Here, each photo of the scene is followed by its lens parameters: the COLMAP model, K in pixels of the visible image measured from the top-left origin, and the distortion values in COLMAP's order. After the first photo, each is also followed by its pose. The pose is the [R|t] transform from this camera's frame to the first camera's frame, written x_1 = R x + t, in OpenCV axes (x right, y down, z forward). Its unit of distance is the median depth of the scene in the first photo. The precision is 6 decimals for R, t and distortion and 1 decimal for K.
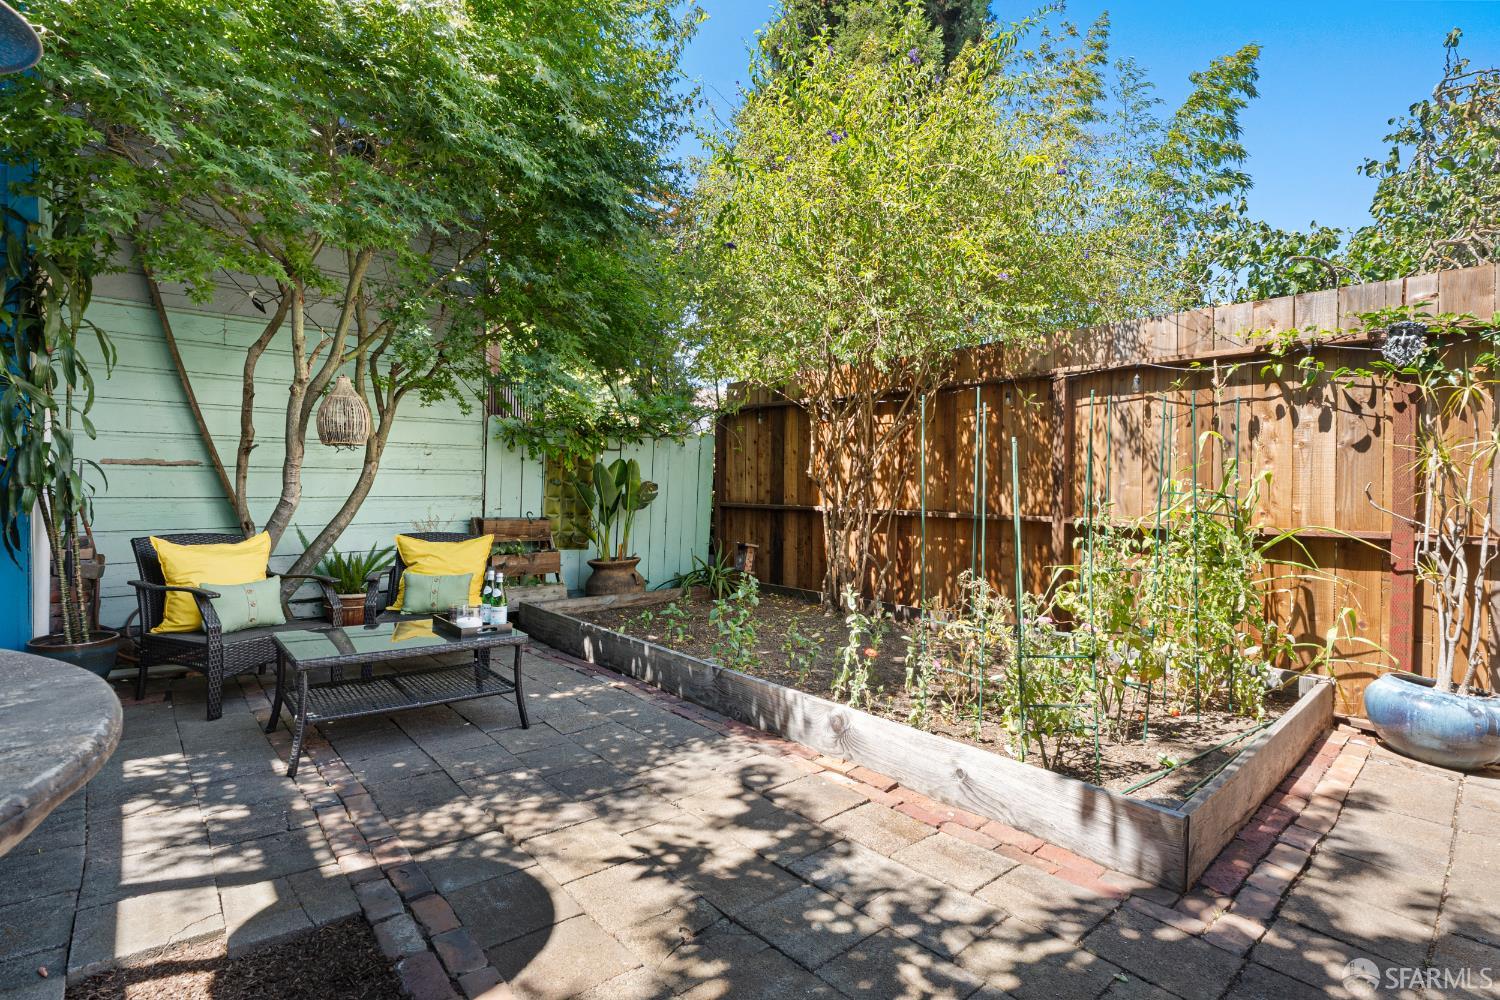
lens RADIAL K [[748.9, 0, 750.0], [0, 748.9, 500.0], [0, 0, 1]] dist [0.000764, 0.001029]
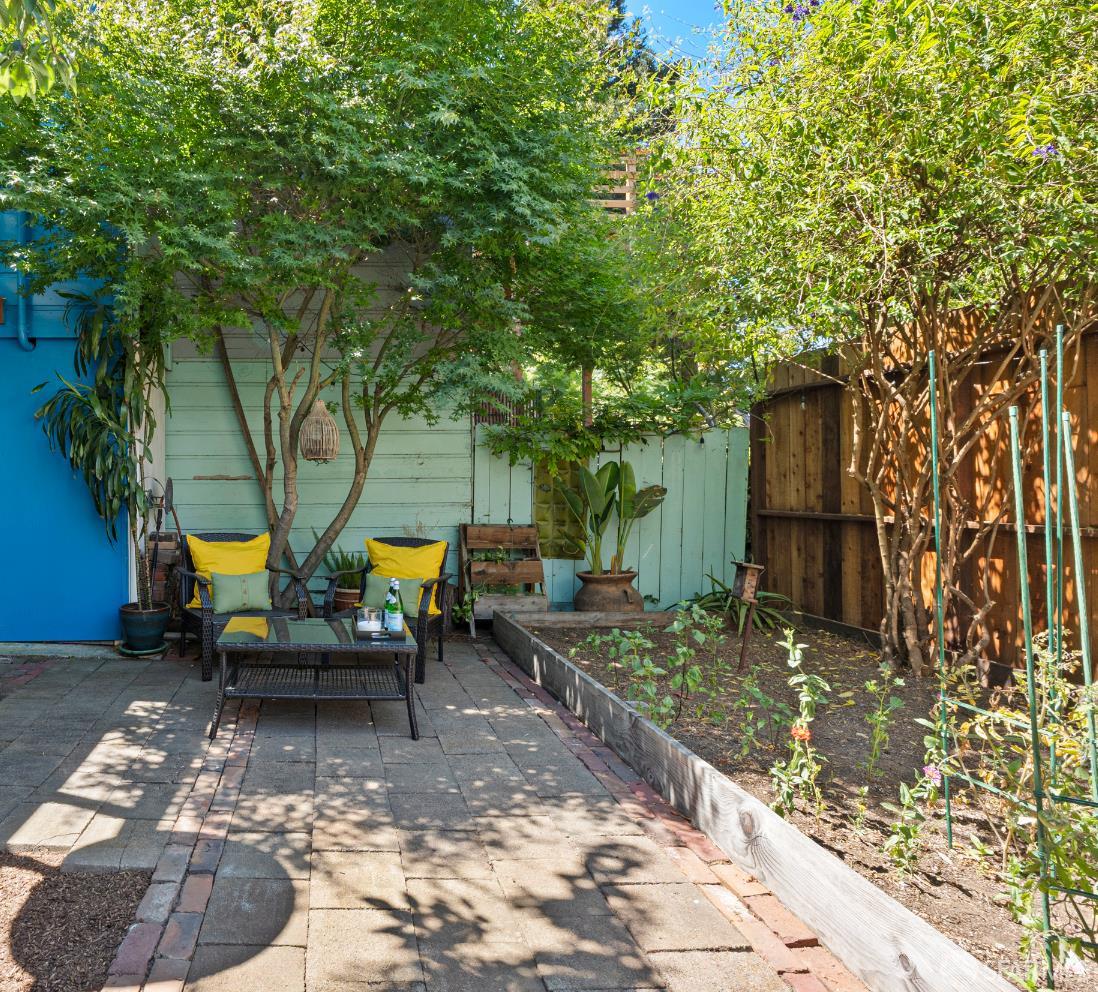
lens RADIAL K [[760.8, 0, 548.8], [0, 760.8, 484.2], [0, 0, 1]] dist [0.002098, 0.002917]
pose [[0.754215, -0.012065, -0.656517, 0.497589], [-0.000247, 0.999826, -0.018659, -0.013744], [0.656628, 0.014235, 0.754080, 0.350510]]
